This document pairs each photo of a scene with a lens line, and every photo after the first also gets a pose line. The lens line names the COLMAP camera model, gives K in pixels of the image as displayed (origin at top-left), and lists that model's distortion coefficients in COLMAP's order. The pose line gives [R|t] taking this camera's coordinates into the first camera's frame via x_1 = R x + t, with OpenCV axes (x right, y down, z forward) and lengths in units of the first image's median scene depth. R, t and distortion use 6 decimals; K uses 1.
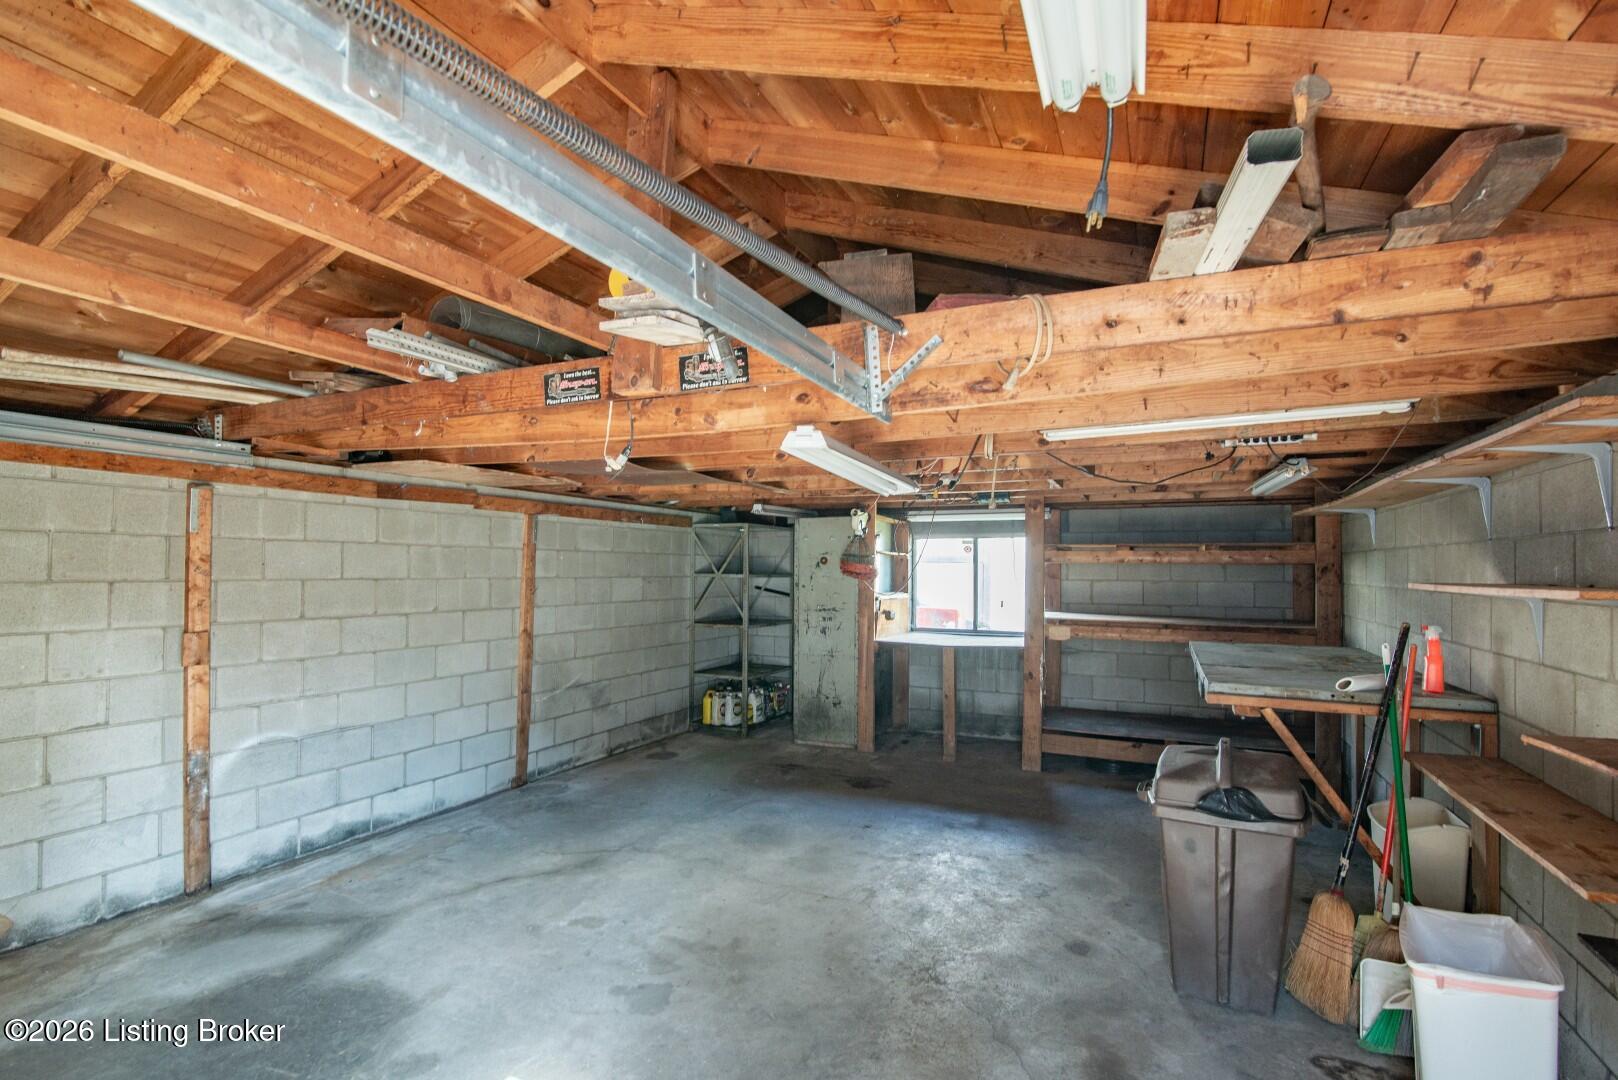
lens RADIAL K [[763.0, 0, 811.0], [0, 763.0, 559.7], [0, 0, 1]] dist [-0.016902, 0.000203]
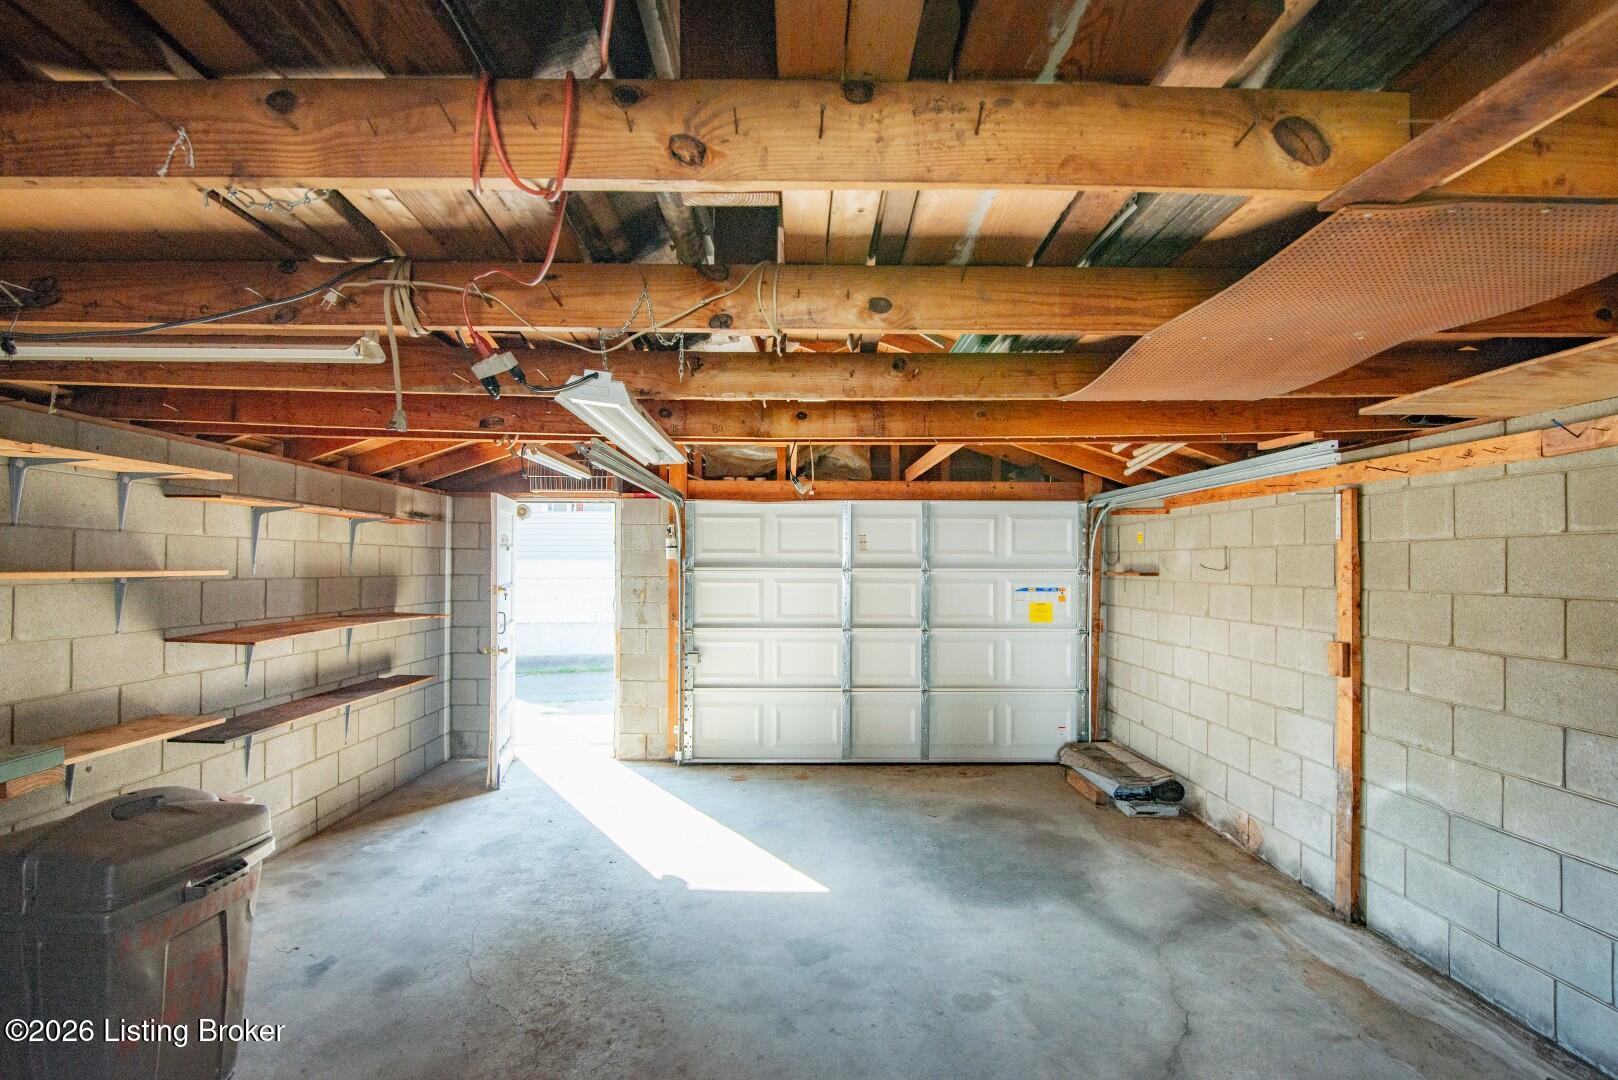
lens RADIAL K [[763.0, 0, 811.0], [0, 763.0, 559.7], [0, 0, 1]] dist [-0.016902, 0.000203]
pose [[-0.903998, -0.018493, -0.427136, 0.178778], [-0.009222, 0.999675, -0.023763, 0.016169], [0.427436, -0.017543, -0.903875, 1.320869]]
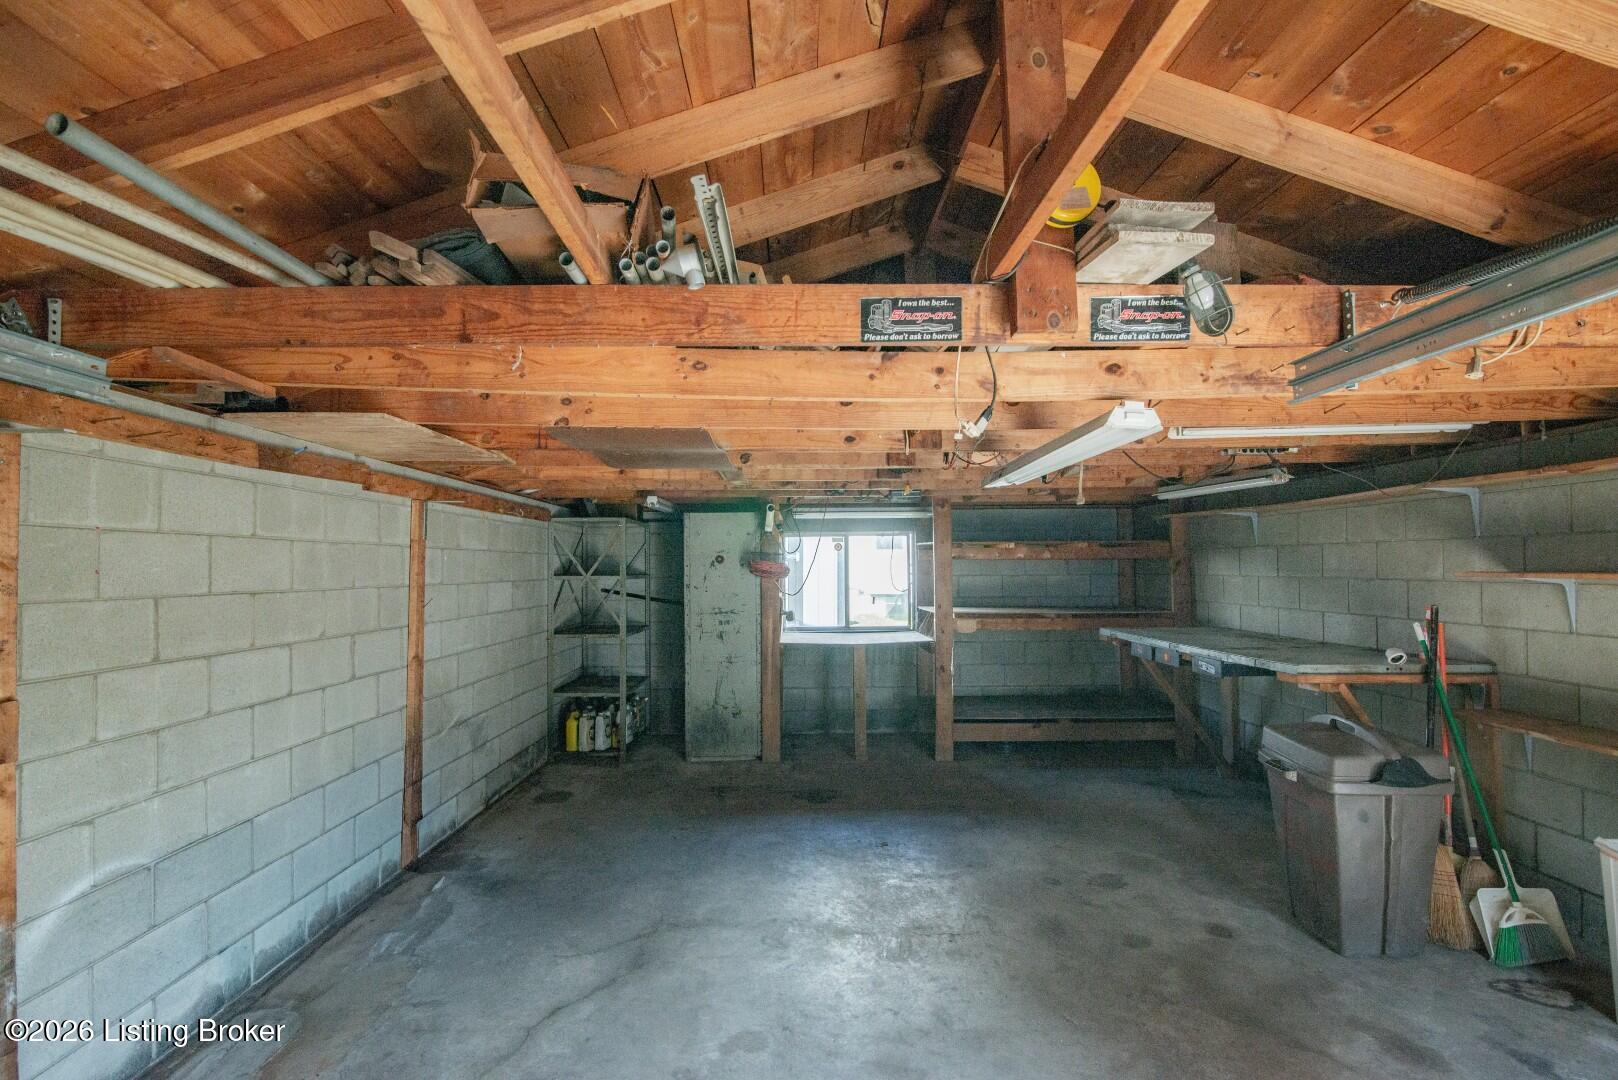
lens RADIAL K [[730.4, 0, 809.2], [0, 730.4, 550.9], [0, 0, 1]] dist [-0.018102, 0.000592]
pose [[0.906124, -0.003524, 0.422997, -0.422469], [0.007819, 0.999934, -0.008418, -0.001332], [-0.422939, 0.010935, 0.906092, 0.252346]]
